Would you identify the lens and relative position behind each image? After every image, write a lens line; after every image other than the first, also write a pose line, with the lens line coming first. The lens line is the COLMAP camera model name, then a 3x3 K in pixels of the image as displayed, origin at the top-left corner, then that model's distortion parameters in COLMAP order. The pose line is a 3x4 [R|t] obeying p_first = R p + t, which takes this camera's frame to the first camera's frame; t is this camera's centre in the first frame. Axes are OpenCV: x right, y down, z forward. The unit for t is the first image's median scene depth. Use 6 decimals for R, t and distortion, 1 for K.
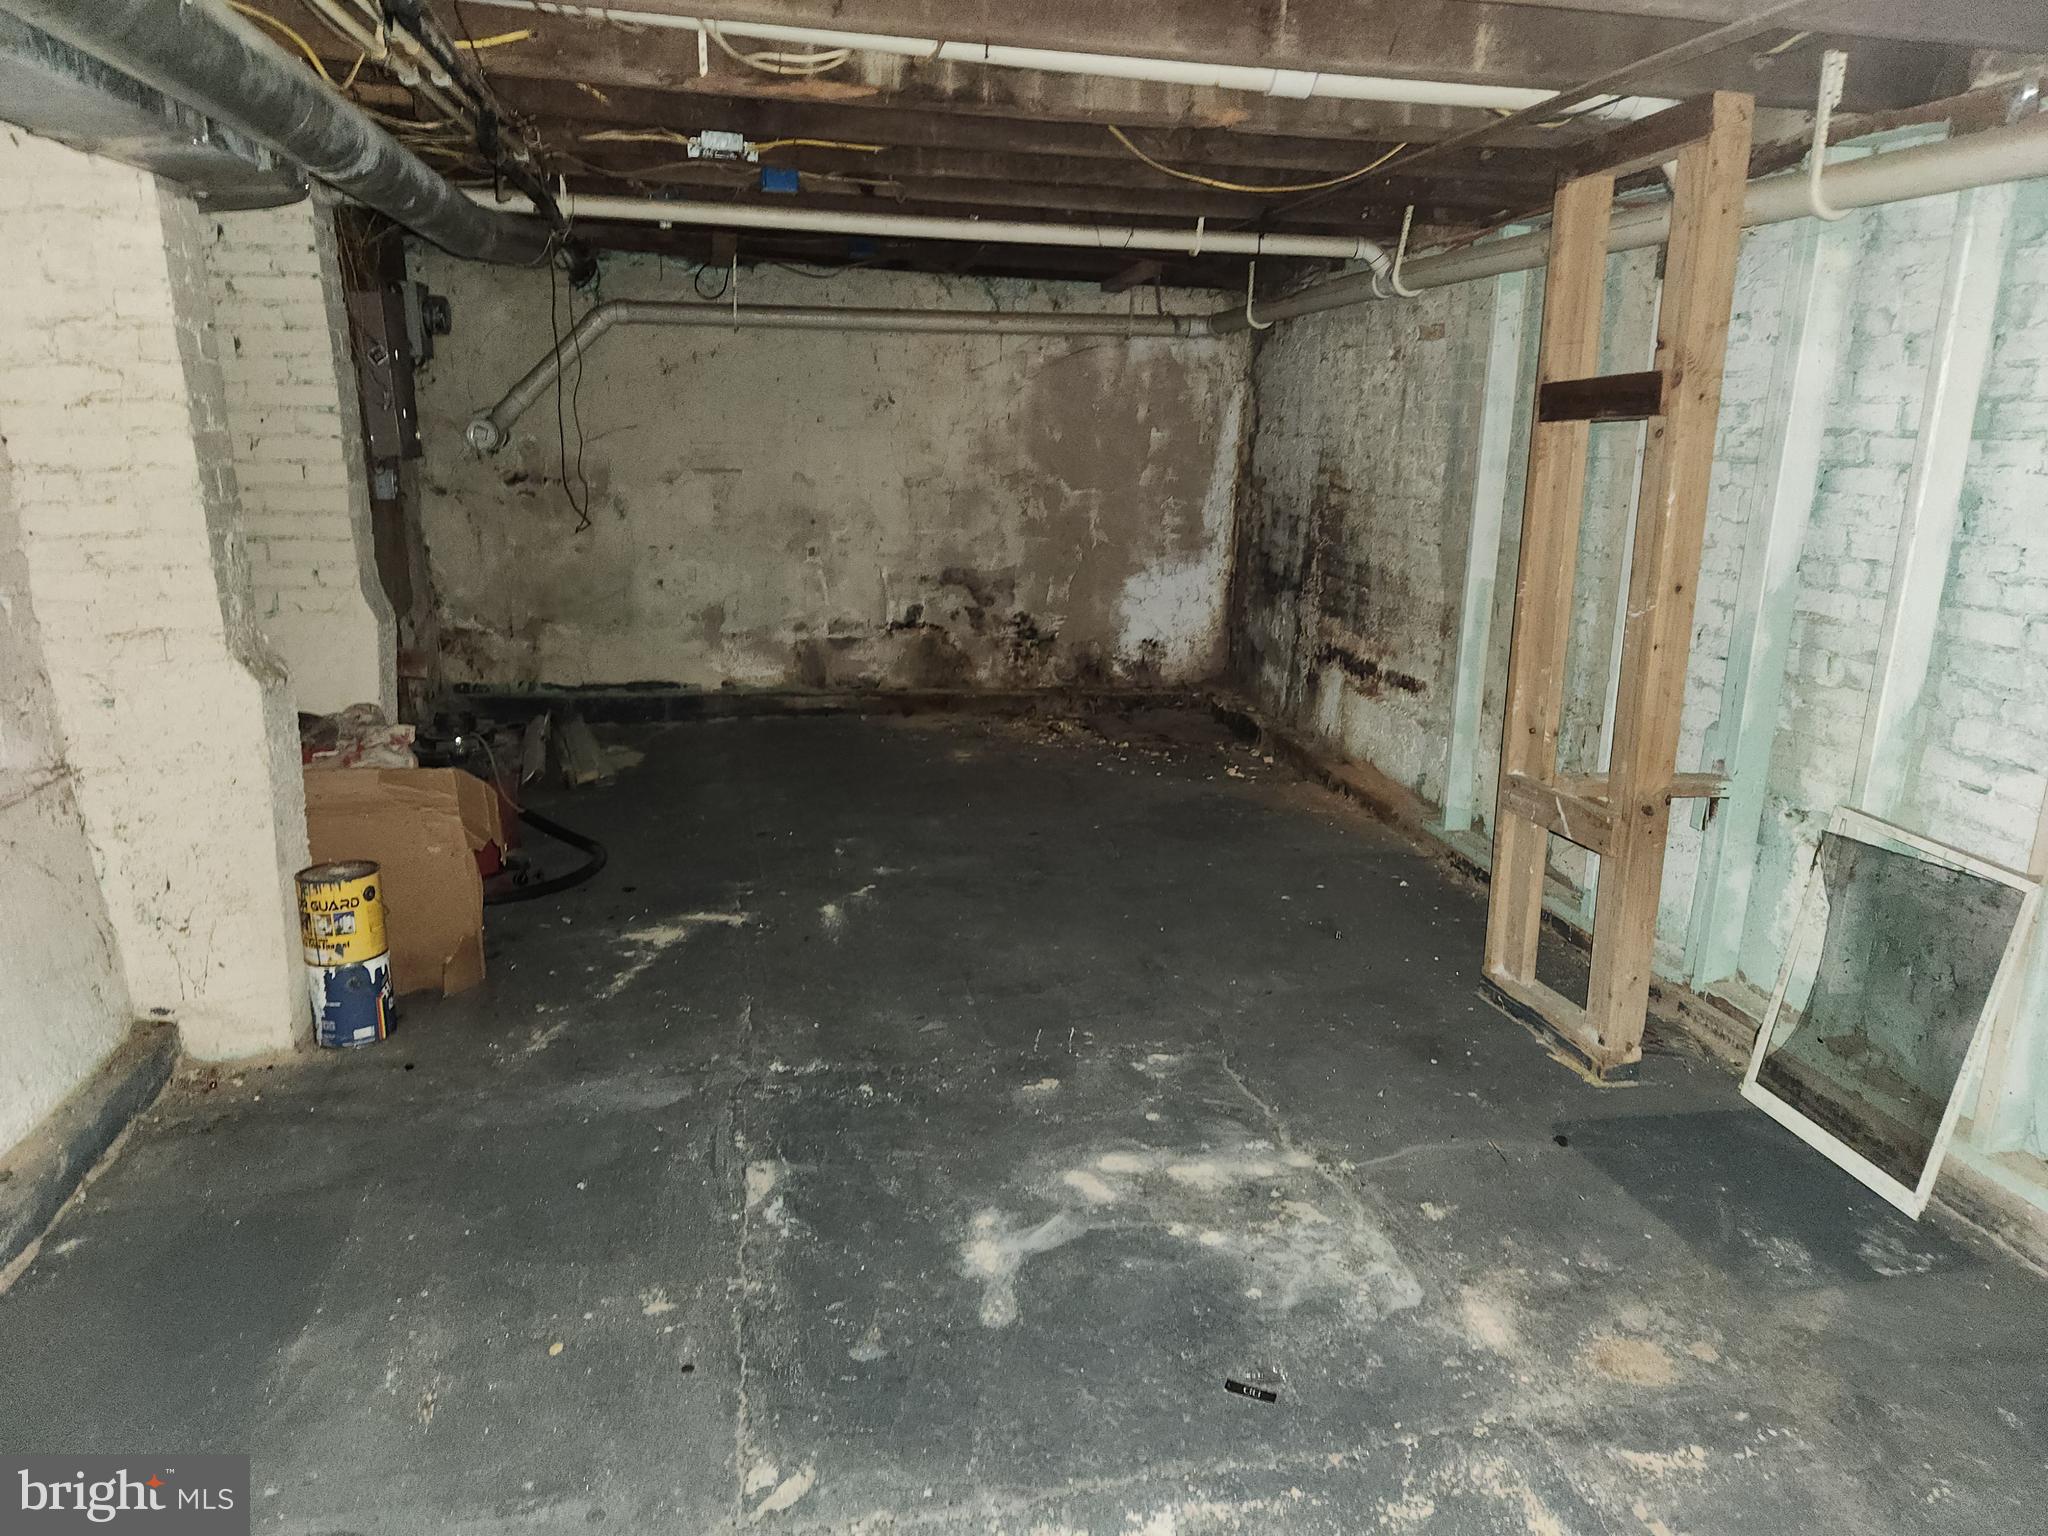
lens RADIAL K [[1372.8, 0, 1022.1], [0, 1372.8, 767.0], [0, 0, 1]] dist [0.029092, -0.006400]
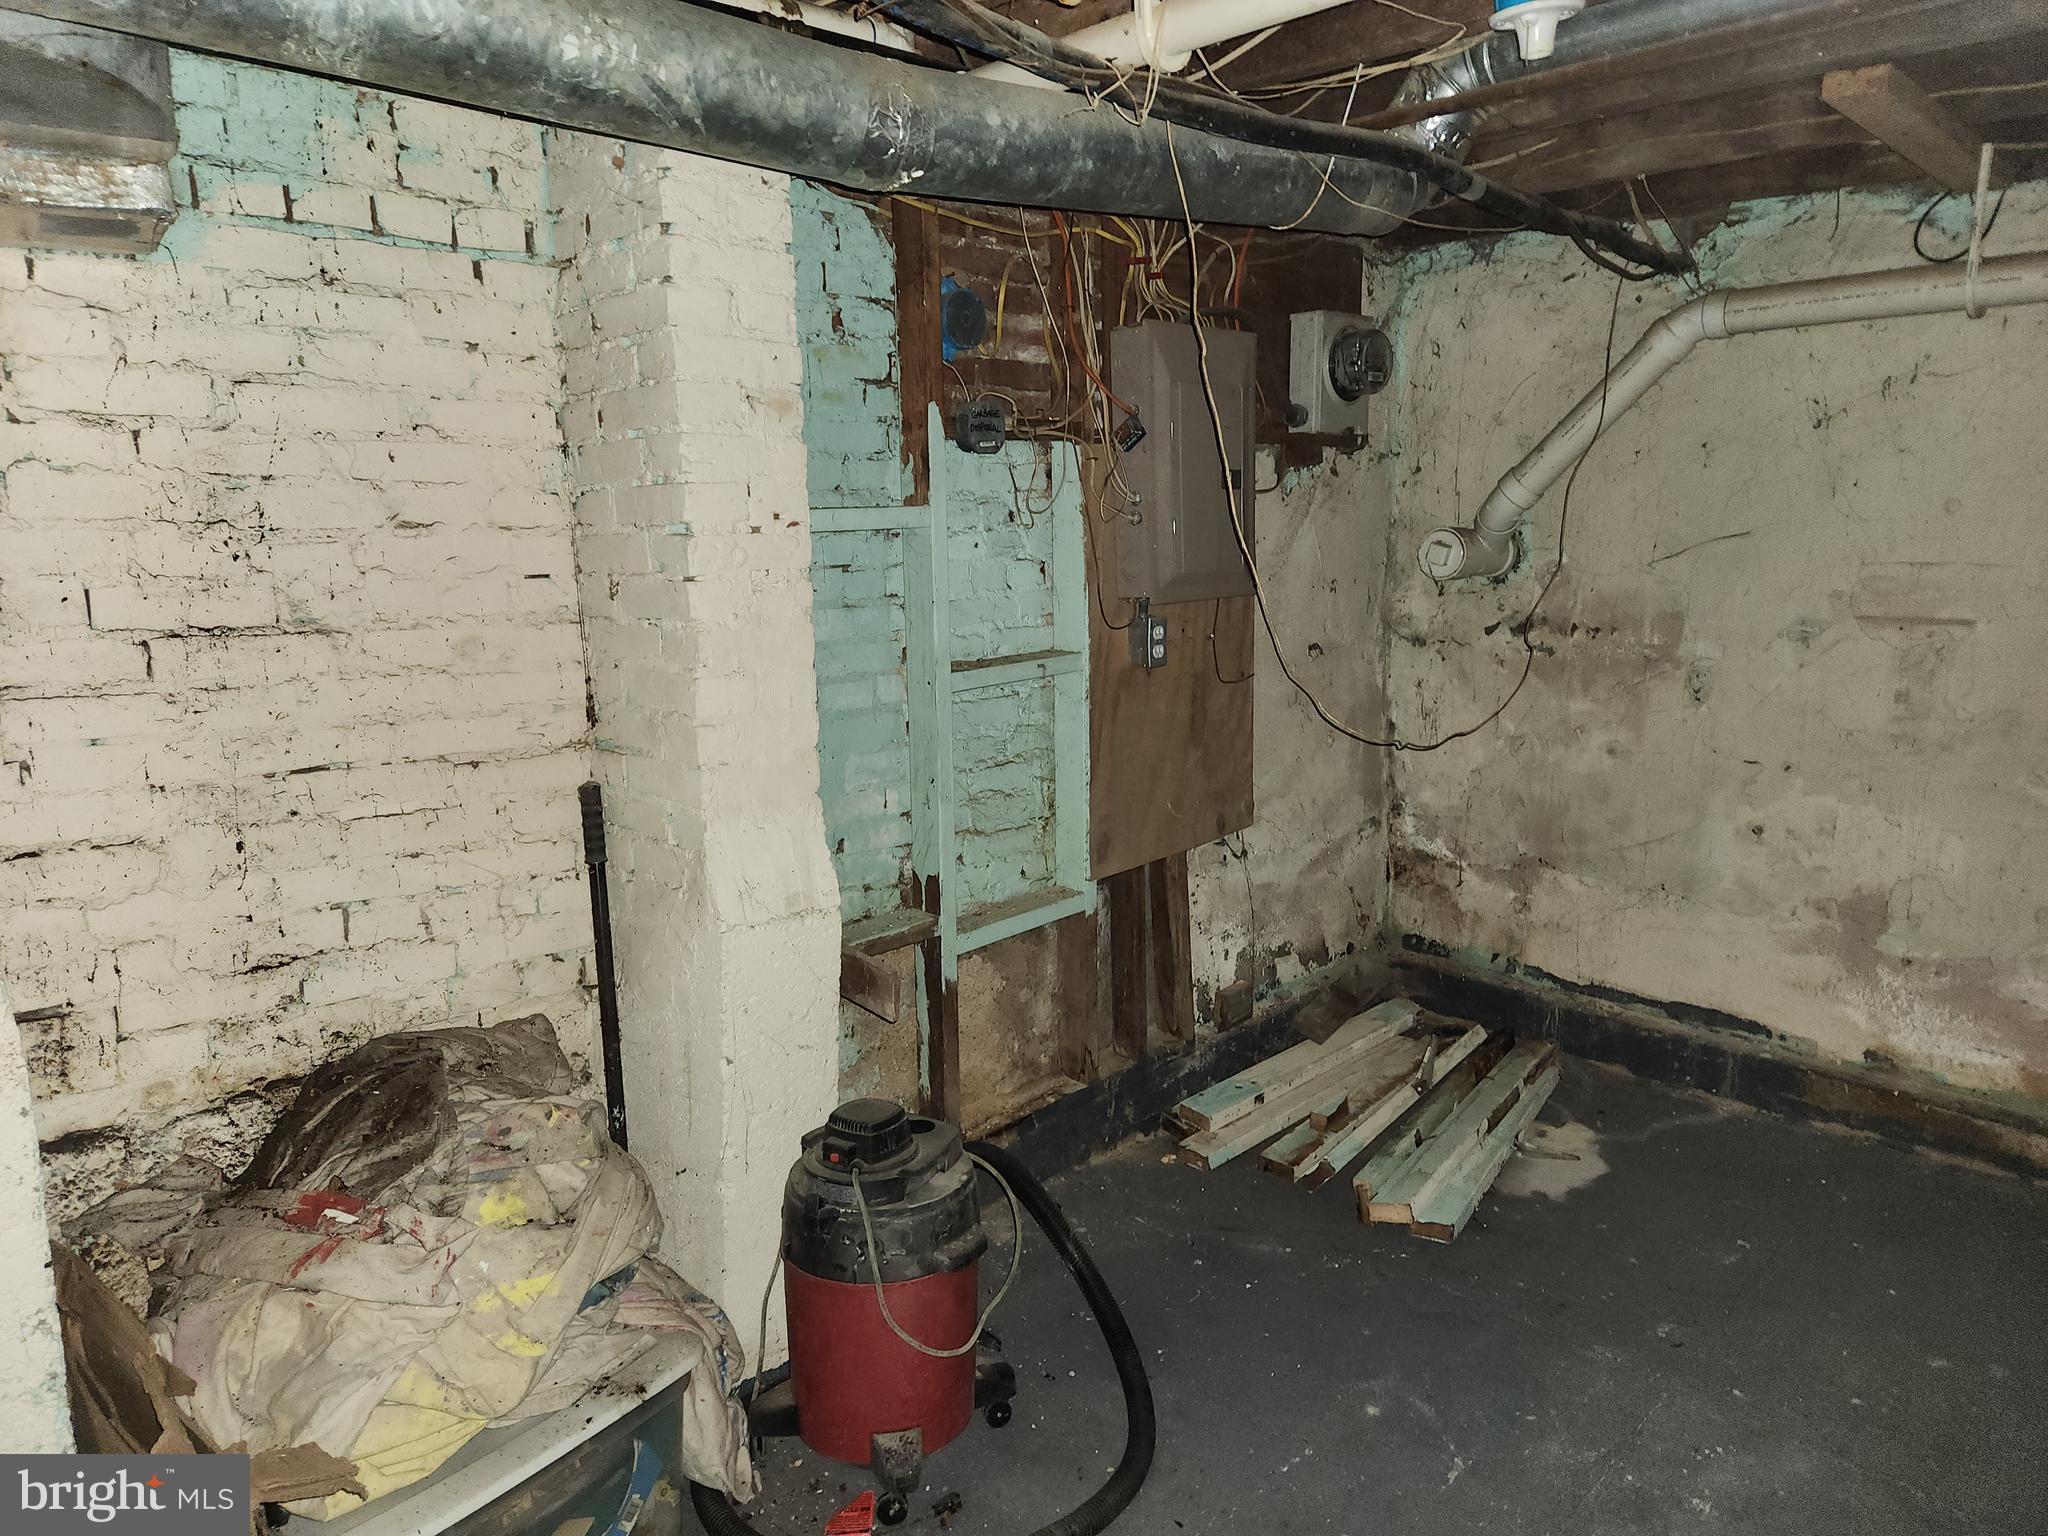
lens RADIAL K [[1372.8, 0, 1020.6], [0, 1372.8, 752.2], [0, 0, 1]] dist [0.029092, -0.006400]
pose [[0.522200, 0.120964, -0.844201, 0.026294], [-0.182787, 0.982761, 0.027750, -0.128001], [0.833004, 0.139818, 0.535308, 0.494166]]
